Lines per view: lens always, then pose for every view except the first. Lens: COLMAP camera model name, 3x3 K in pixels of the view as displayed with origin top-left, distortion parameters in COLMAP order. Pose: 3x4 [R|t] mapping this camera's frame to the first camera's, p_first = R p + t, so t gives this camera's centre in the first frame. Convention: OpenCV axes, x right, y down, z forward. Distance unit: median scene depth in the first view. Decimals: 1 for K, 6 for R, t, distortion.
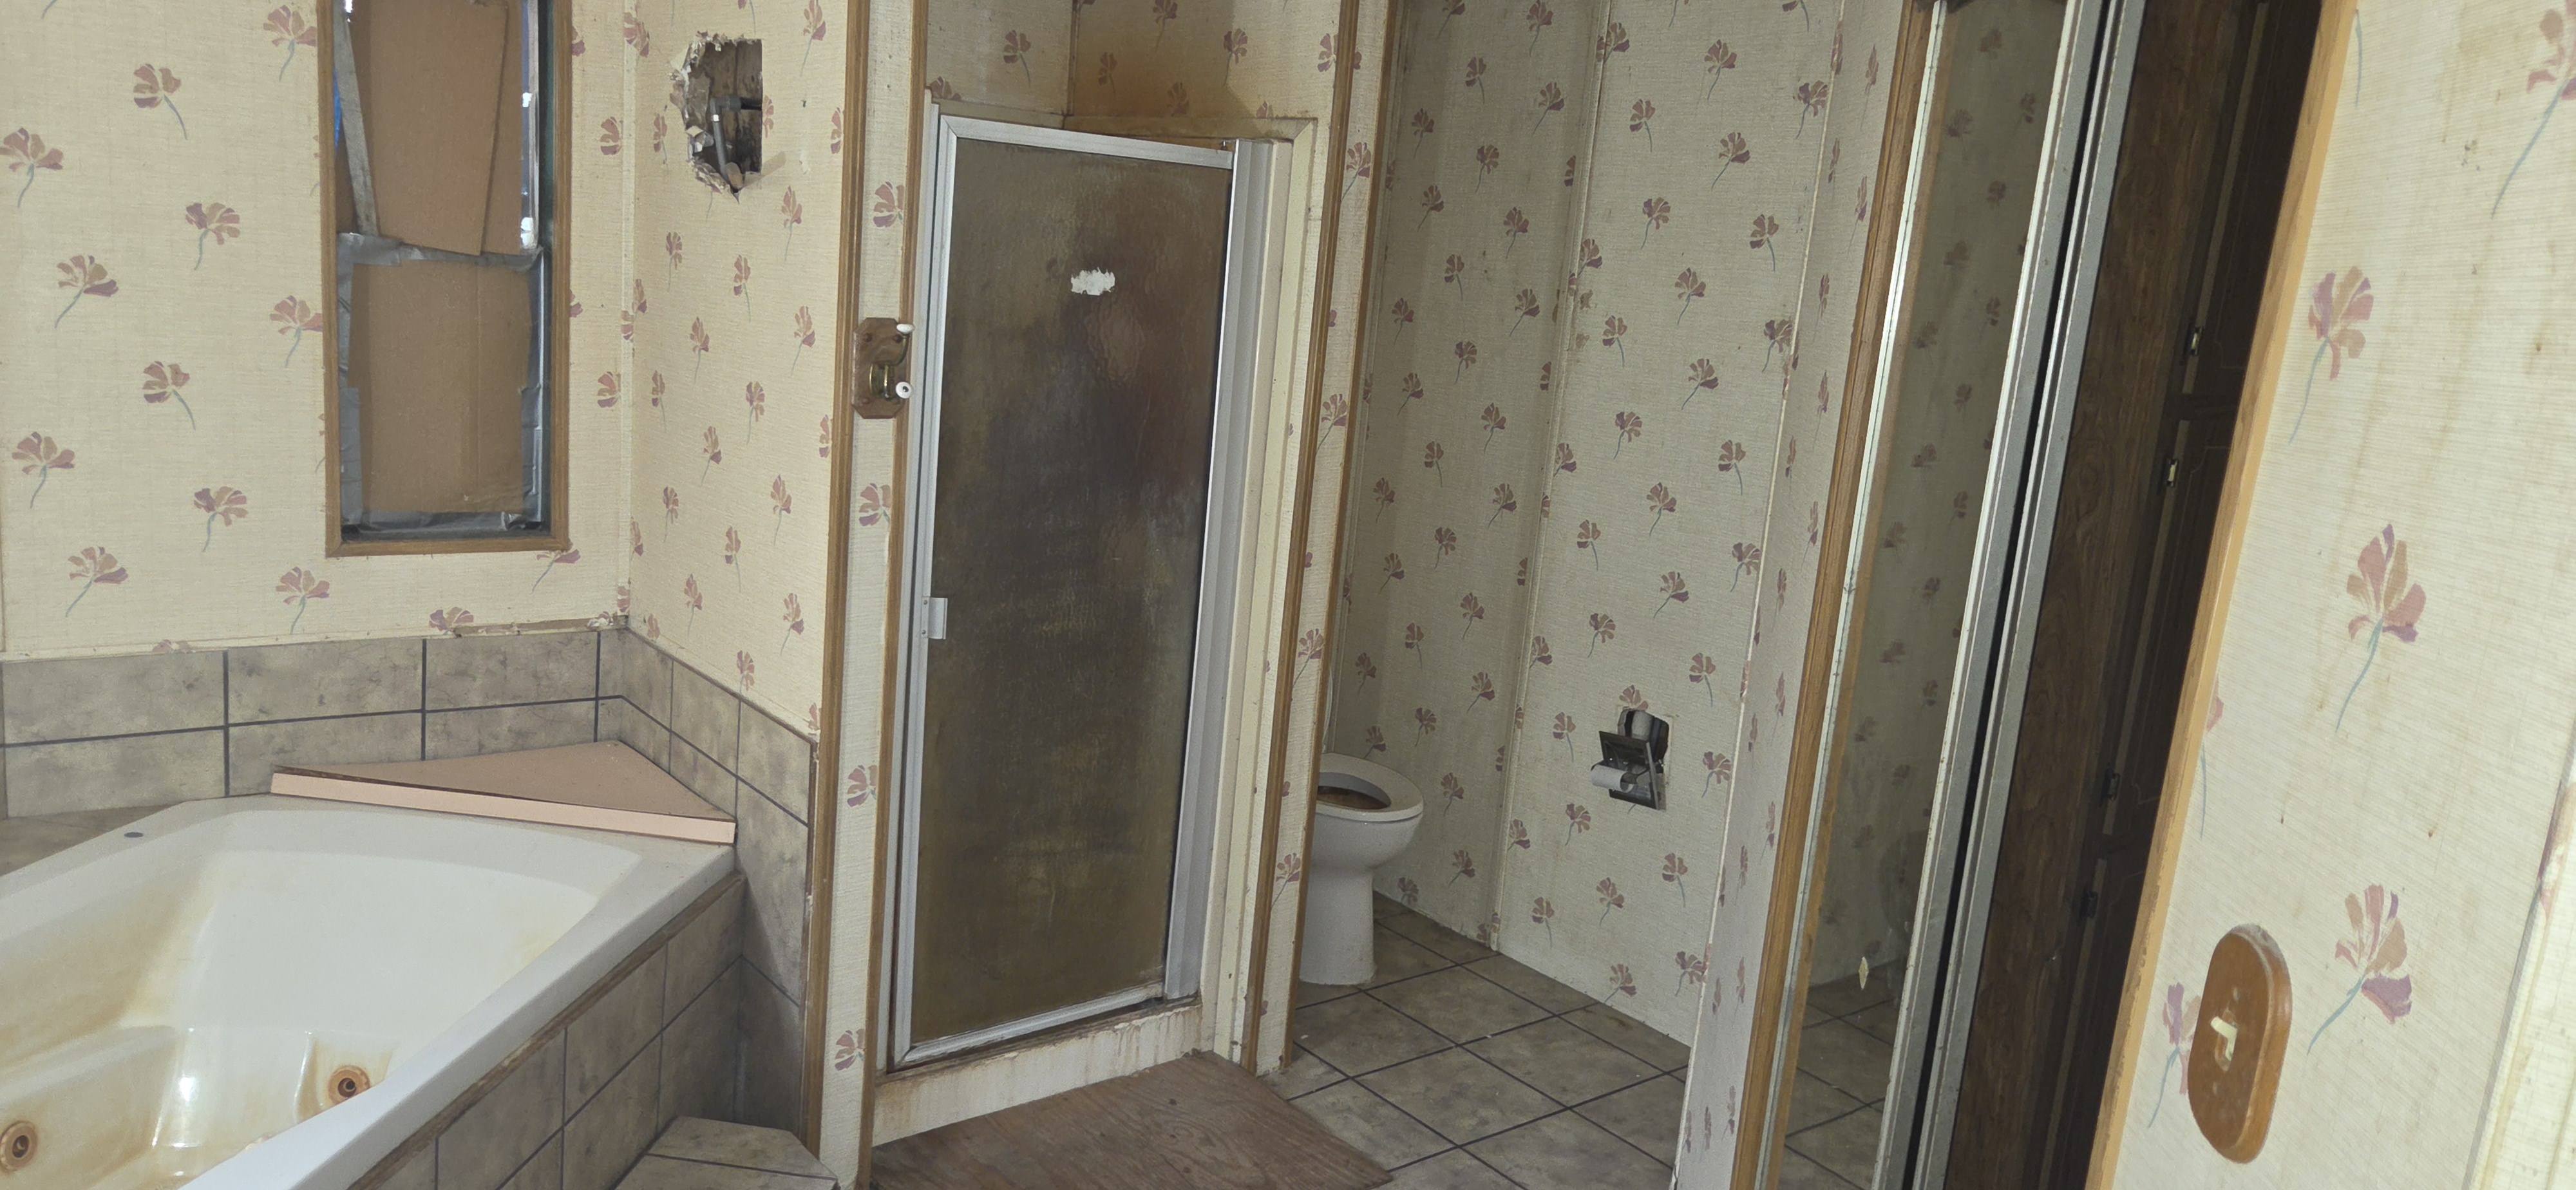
lens RADIAL K [[1718.6, 0, 1271.6], [0, 1718.6, 590.0], [0, 0, 1]] dist [0.058795, -0.048723]
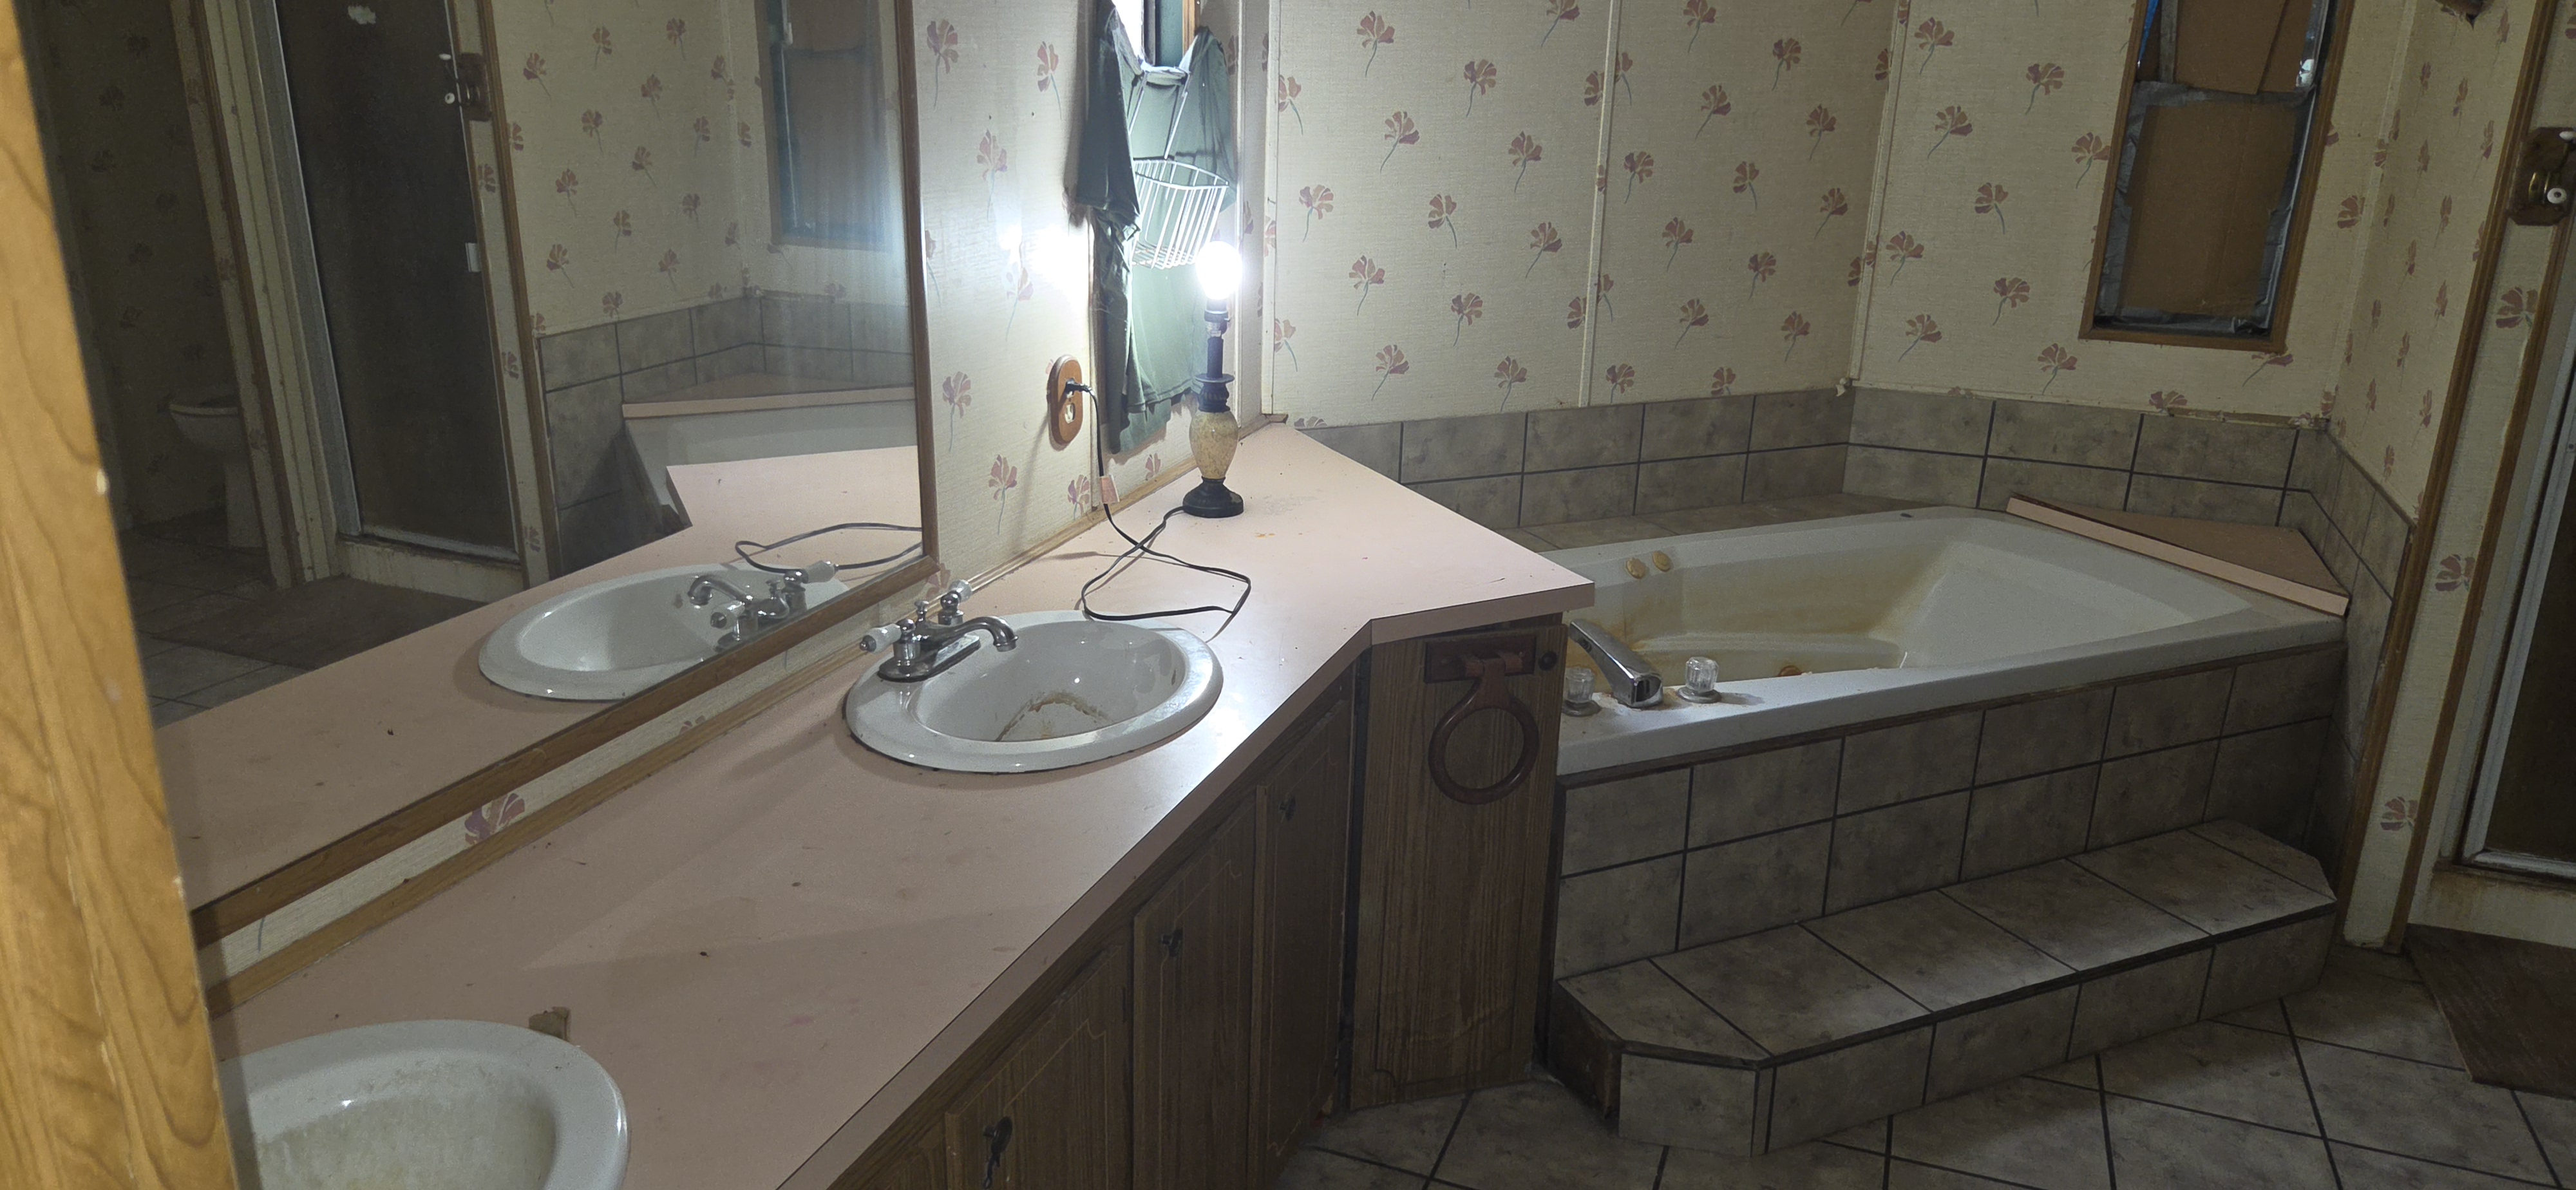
lens RADIAL K [[1718.6, 0, 1271.6], [0, 1718.6, 590.0], [0, 0, 1]] dist [0.058795, -0.048723]
pose [[0.500750, 0.194494, -0.843458, 0.288184], [-0.141661, 0.979705, 0.141809, 0.067125], [0.853921, 0.048475, 0.518140, -0.178655]]
